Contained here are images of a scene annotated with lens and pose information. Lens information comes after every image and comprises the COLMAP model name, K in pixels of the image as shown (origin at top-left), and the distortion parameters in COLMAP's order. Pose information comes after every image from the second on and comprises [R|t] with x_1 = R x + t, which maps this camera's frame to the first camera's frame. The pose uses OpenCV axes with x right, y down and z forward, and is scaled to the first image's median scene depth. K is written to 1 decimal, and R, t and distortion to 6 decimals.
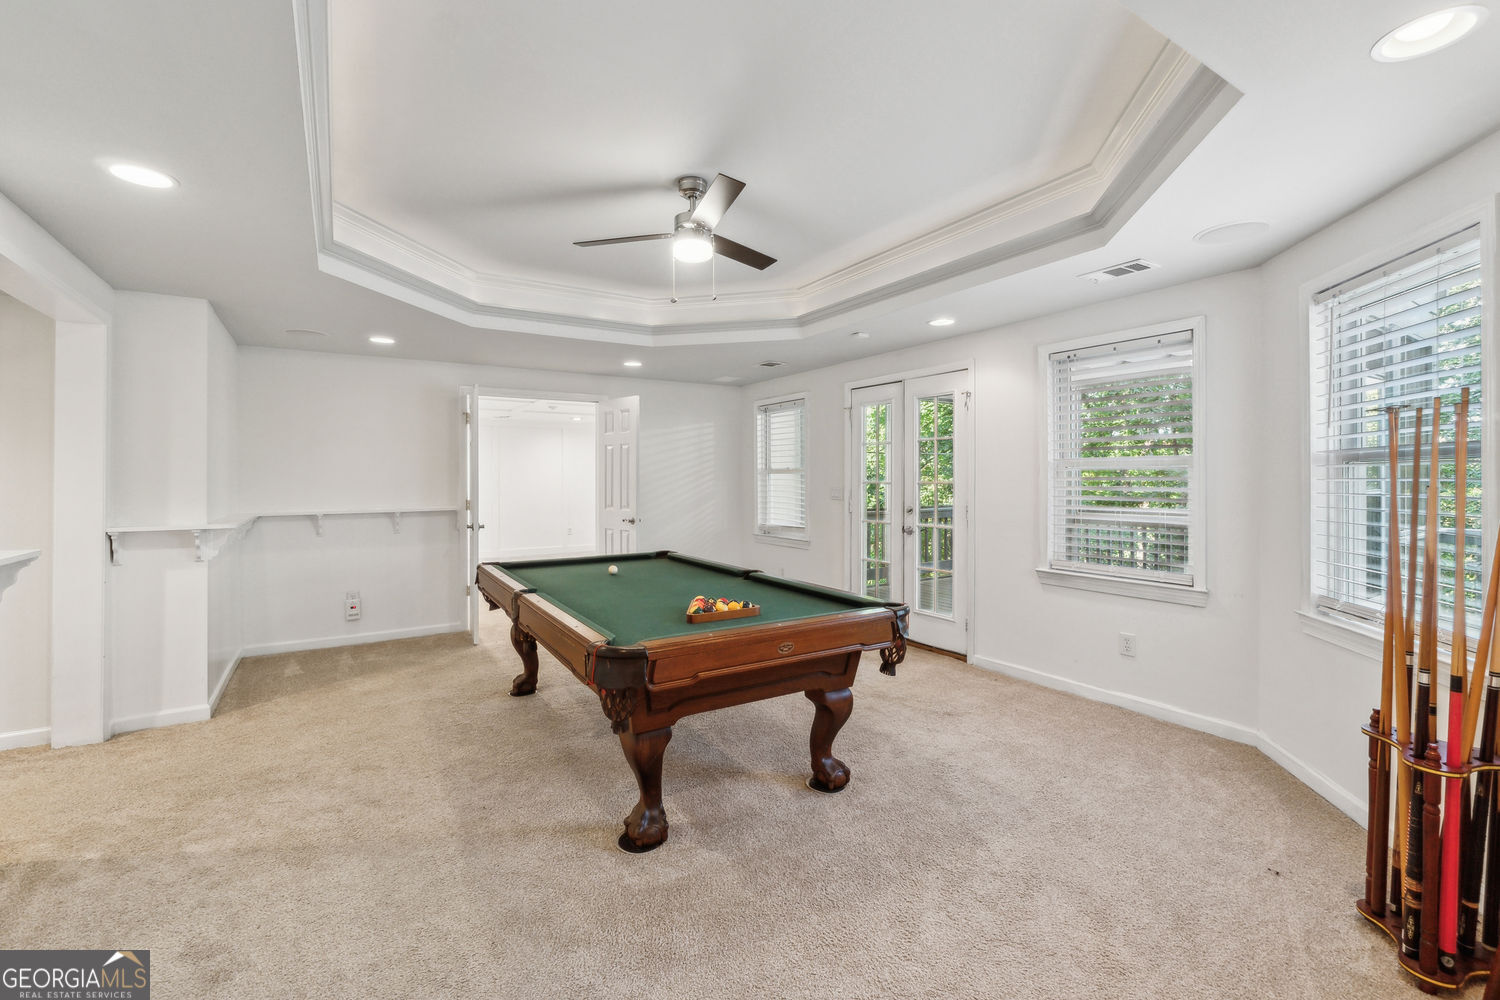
lens RADIAL K [[636.7, 0, 743.5], [0, 636.7, 493.7], [0, 0, 1]] dist [-0.005051, -0.000362]
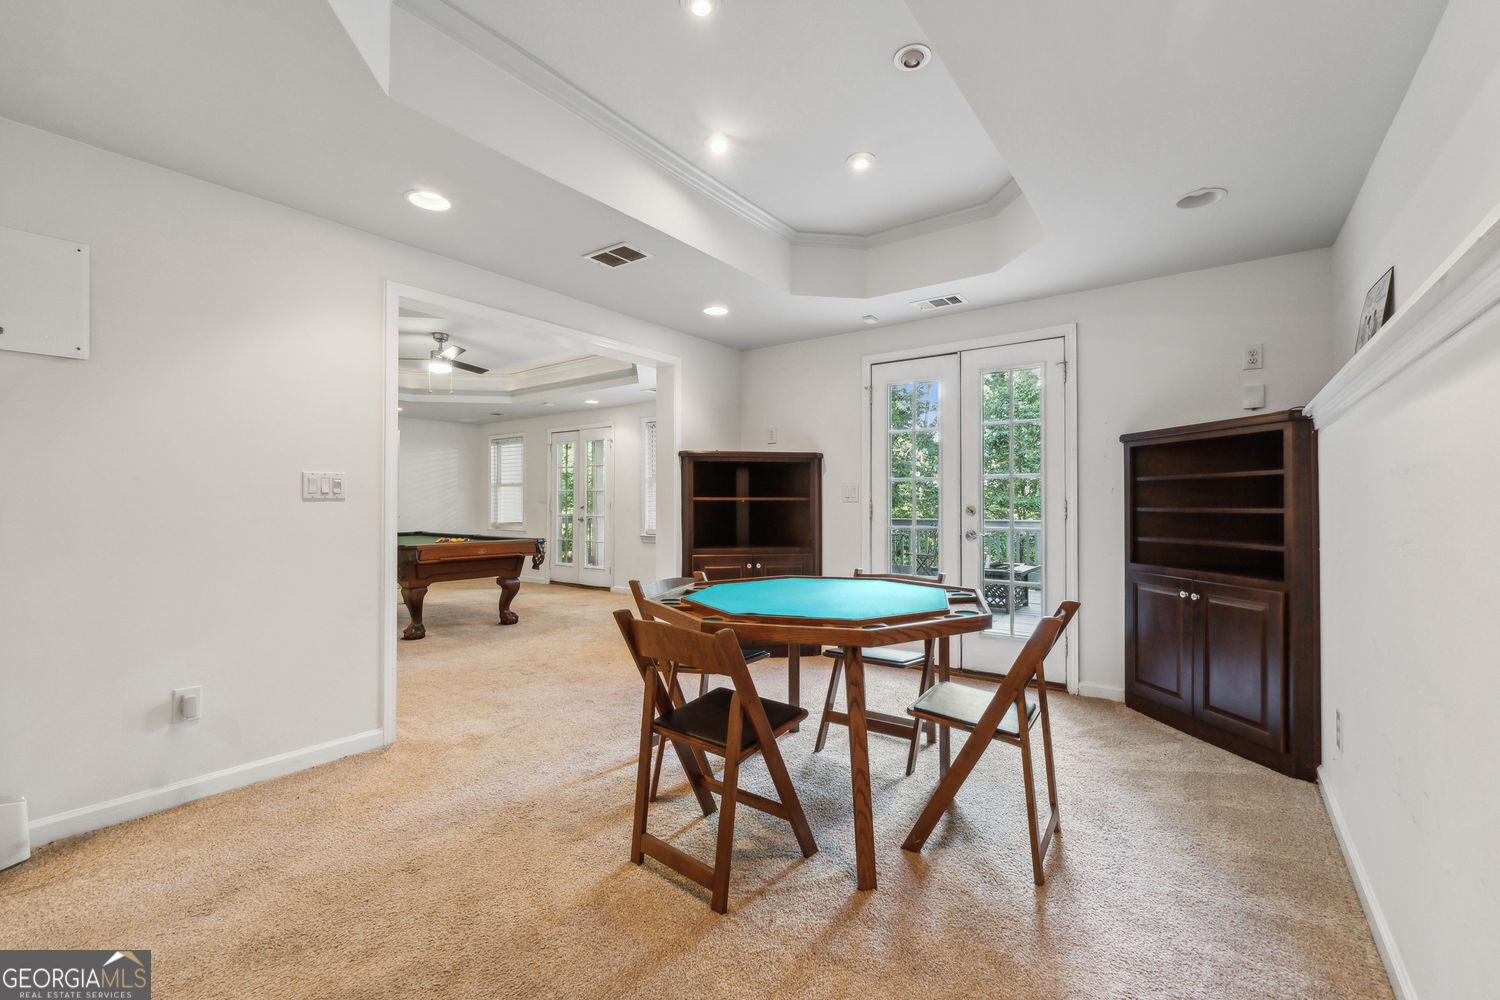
lens RADIAL K [[636.7, 0, 751.2], [0, 636.7, 502.4], [0, 0, 1]] dist [-0.005051, -0.000362]
pose [[0.931674, 0.006801, 0.363232, 0.110486], [0.004041, 0.999569, -0.029082, 0.109046], [-0.363273, 0.028563, 0.931245, -1.241030]]
